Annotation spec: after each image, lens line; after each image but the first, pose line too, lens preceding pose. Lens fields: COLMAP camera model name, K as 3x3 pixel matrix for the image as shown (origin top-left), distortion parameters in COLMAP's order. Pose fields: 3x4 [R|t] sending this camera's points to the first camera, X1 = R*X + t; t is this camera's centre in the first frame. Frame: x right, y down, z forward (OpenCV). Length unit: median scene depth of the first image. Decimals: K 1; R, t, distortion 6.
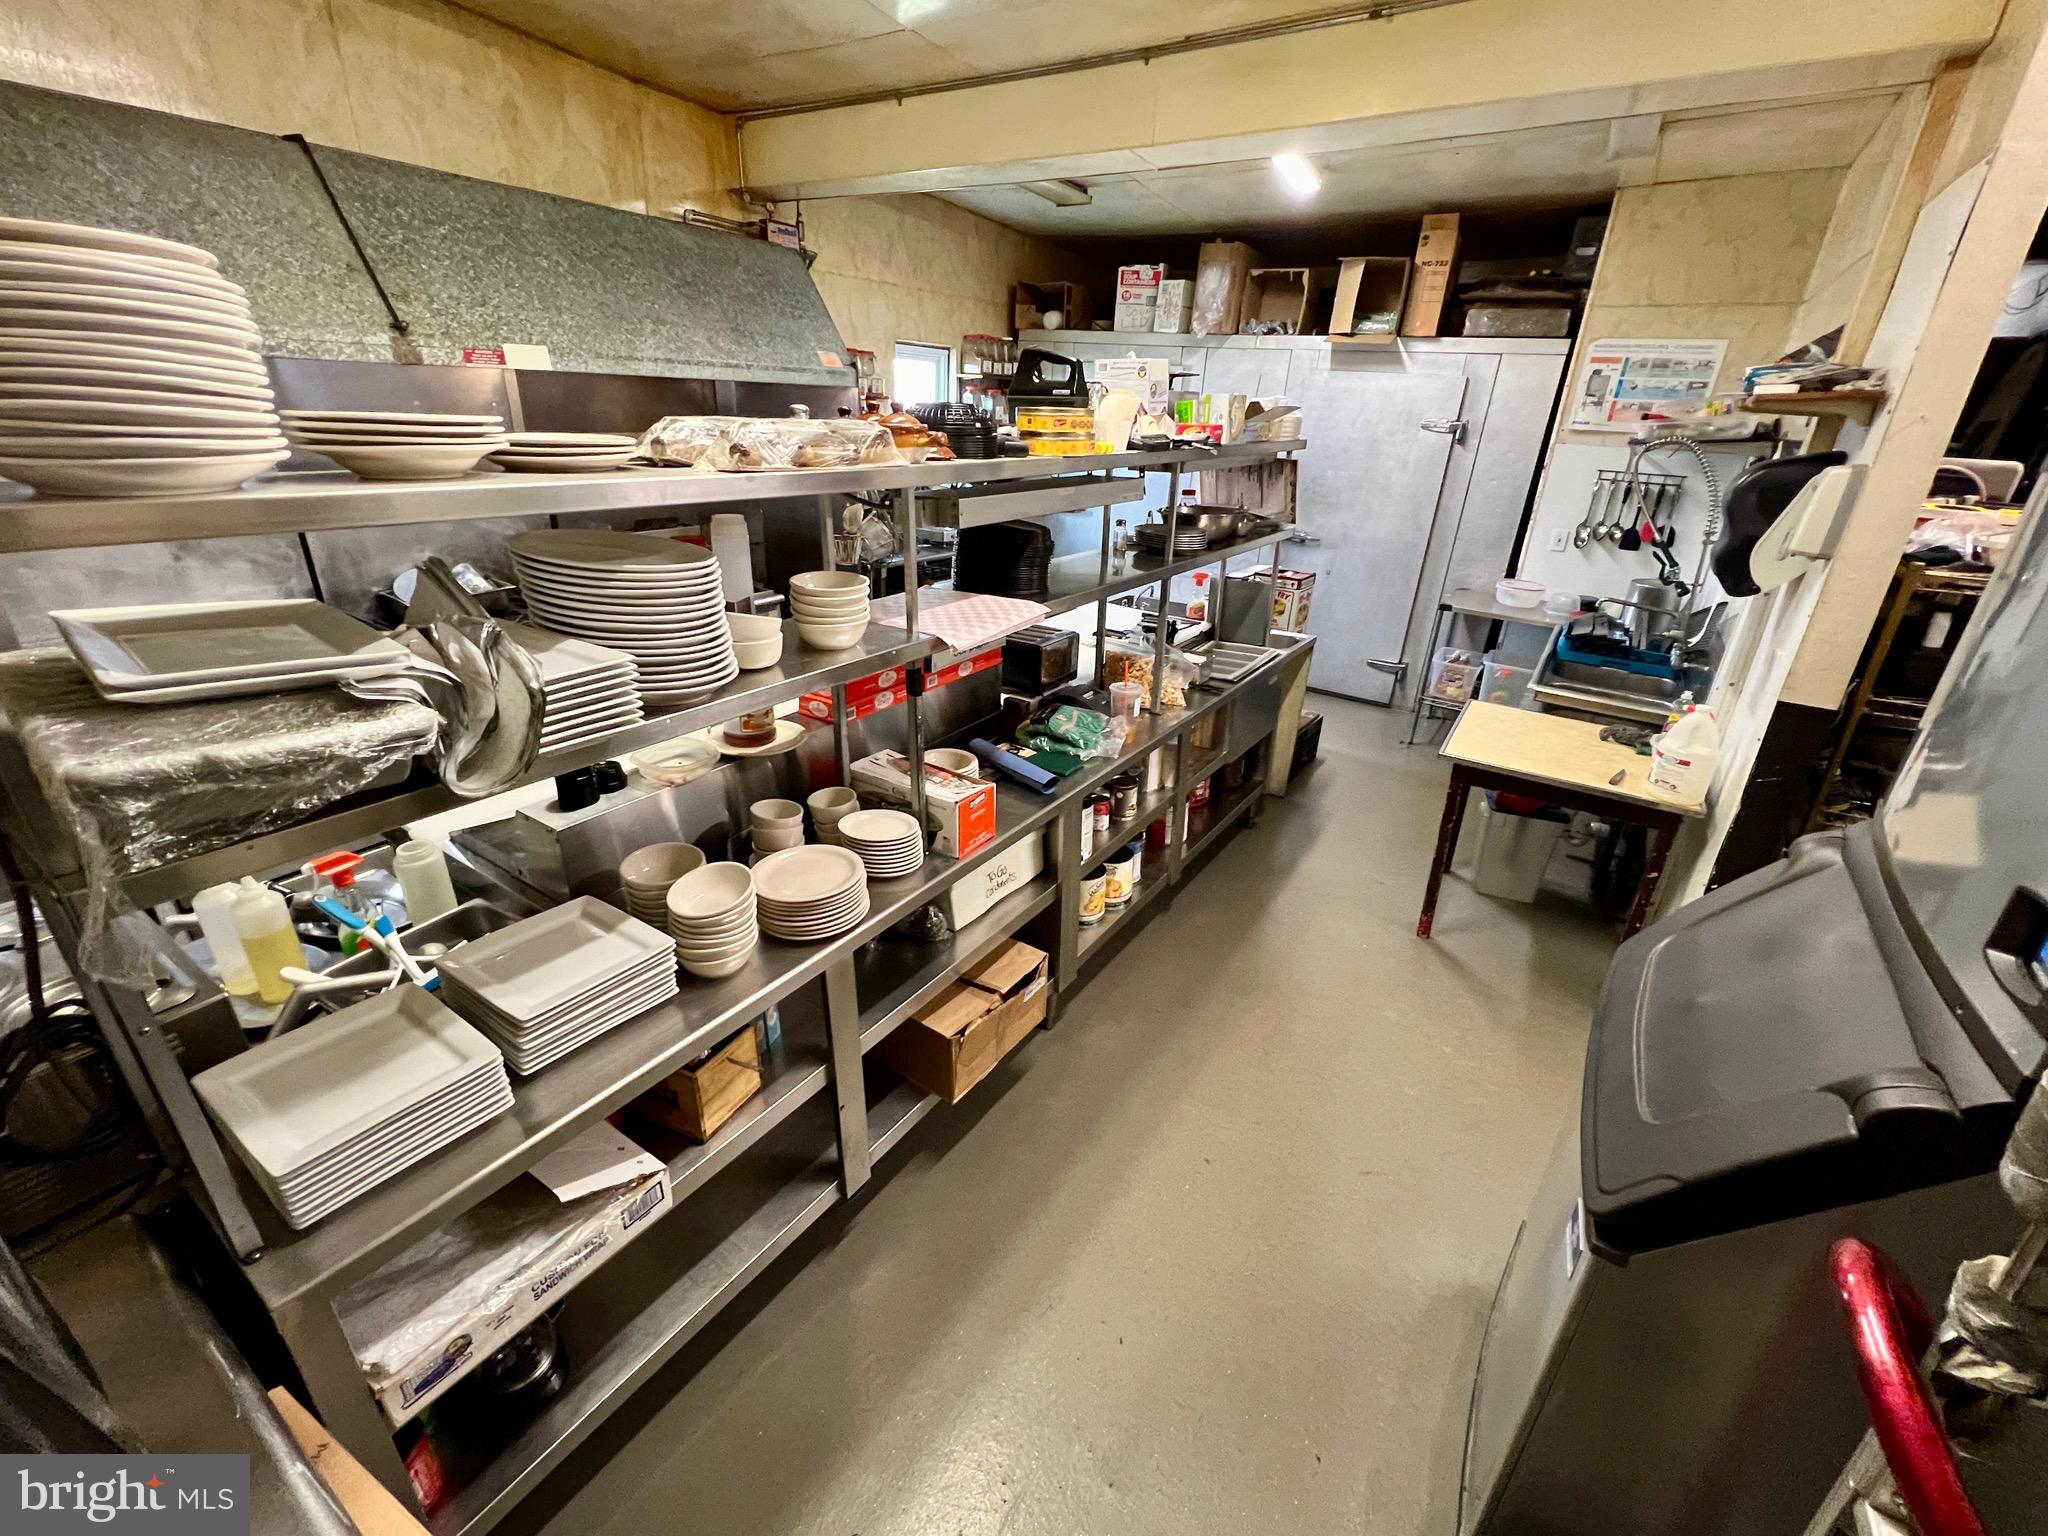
lens RADIAL K [[855.2, 0, 1024.9], [0, 855.2, 771.7], [0, 0, 1]] dist [-0.001916, 0.000376]
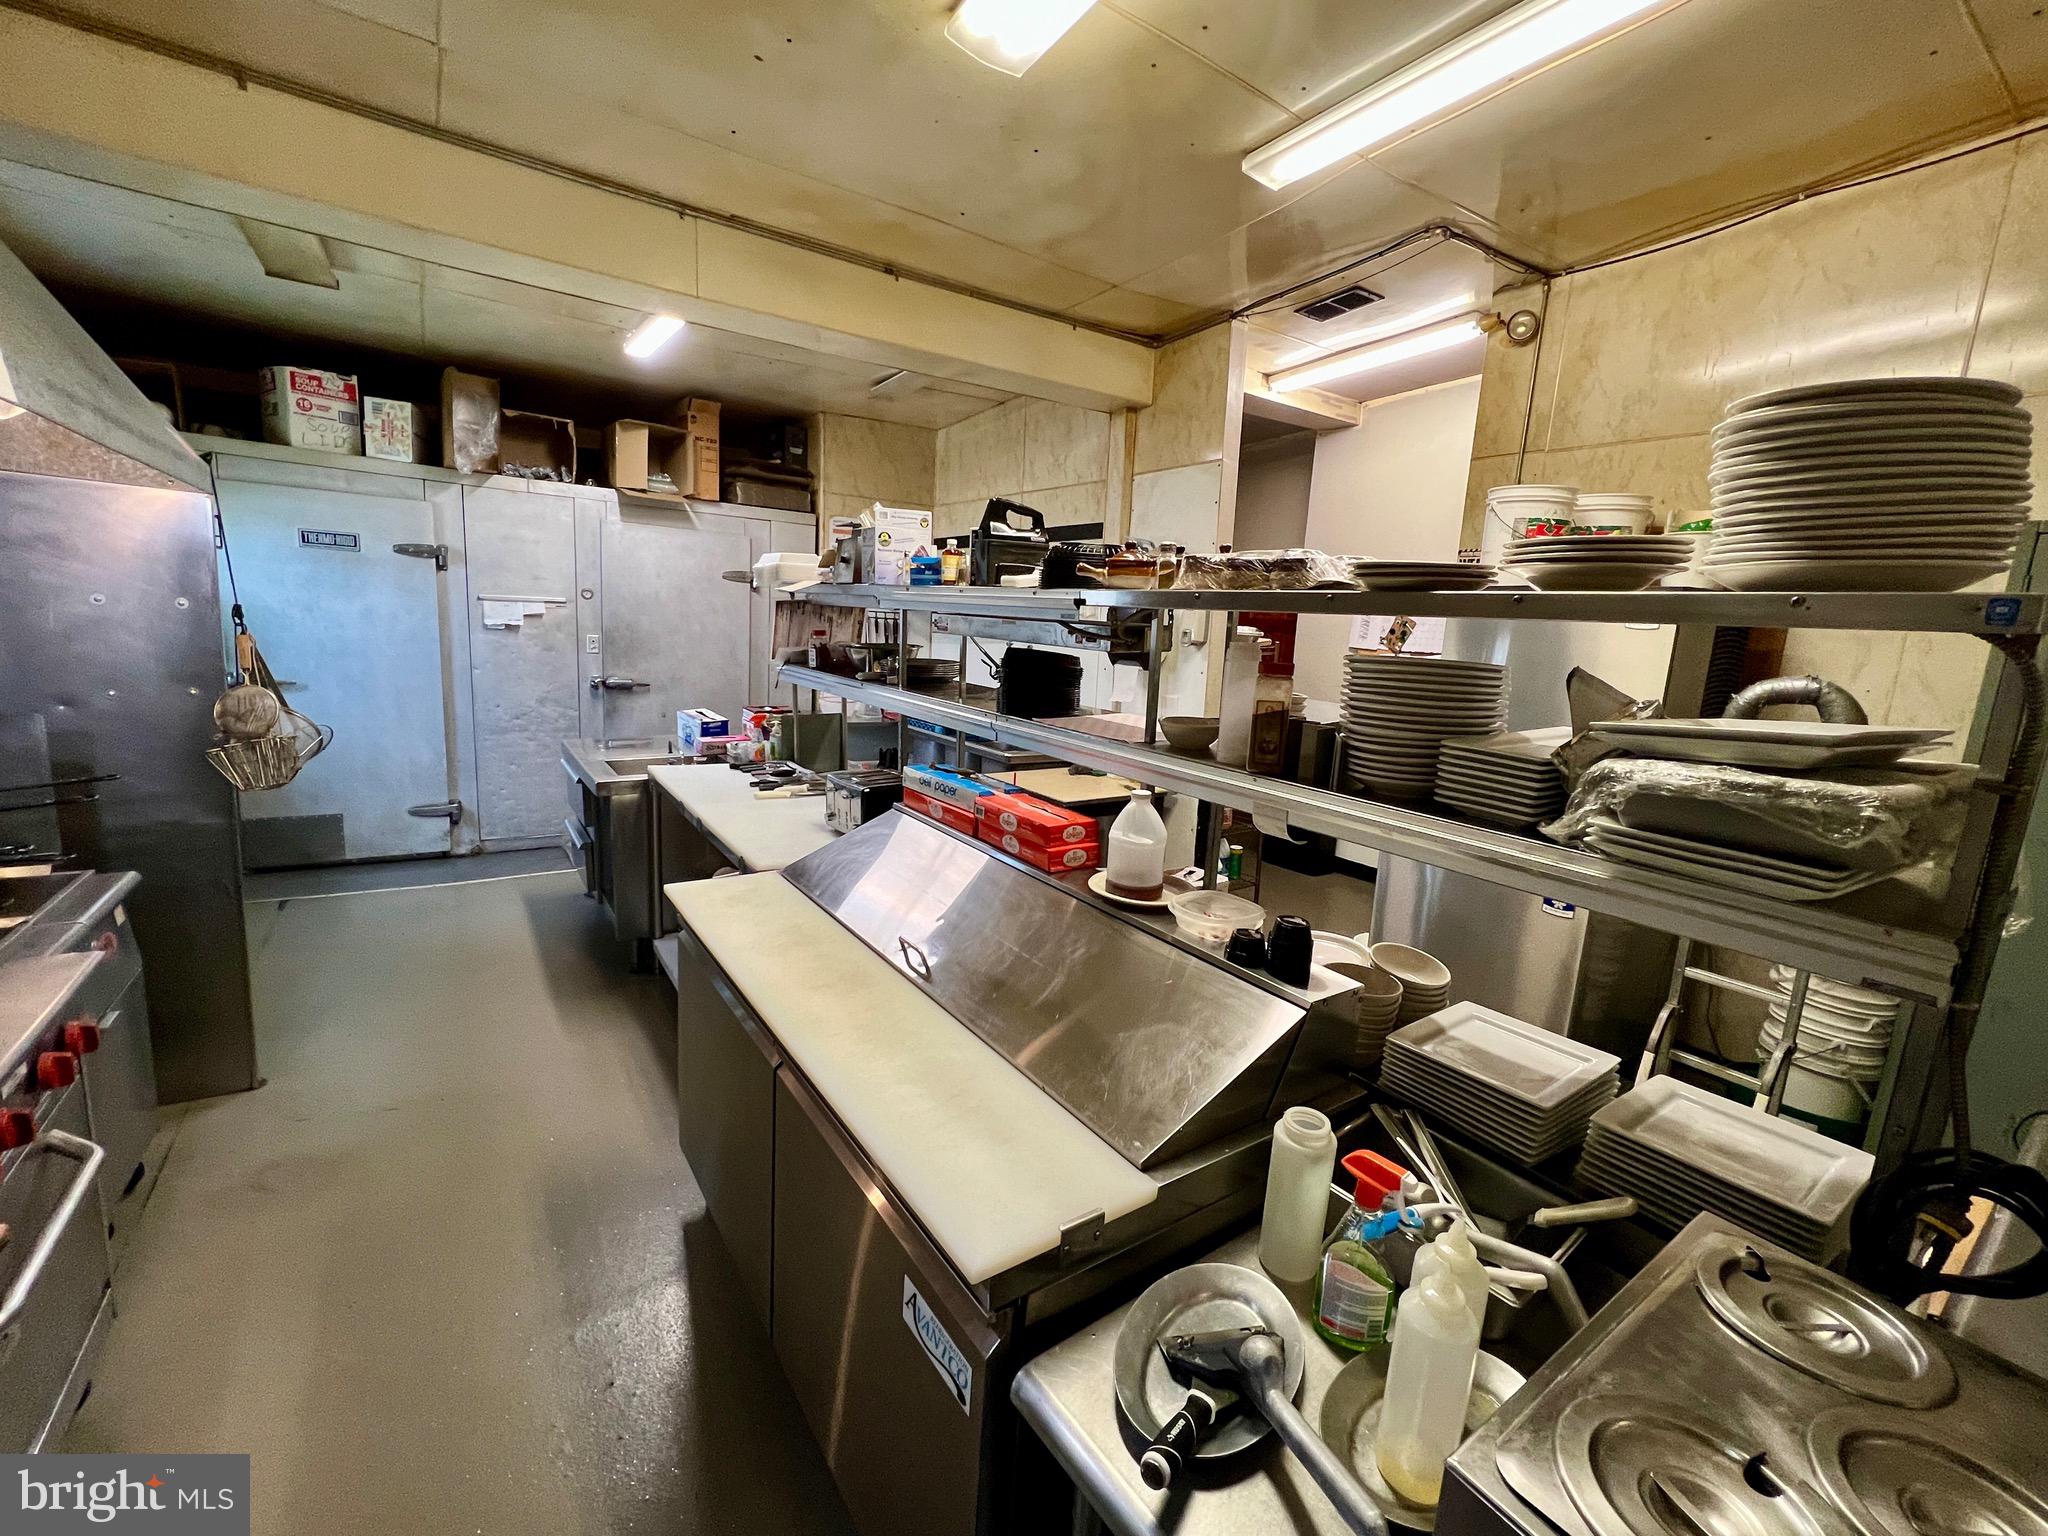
lens RADIAL K [[855.2, 0, 1025.8], [0, 855.2, 773.1], [0, 0, 1]] dist [-0.001916, 0.000376]
pose [[0.378835, -0.190263, 0.905696, -0.496725], [0.335561, 0.940282, 0.057170, -0.106621], [-0.862486, 0.282259, 0.420056, 0.296714]]
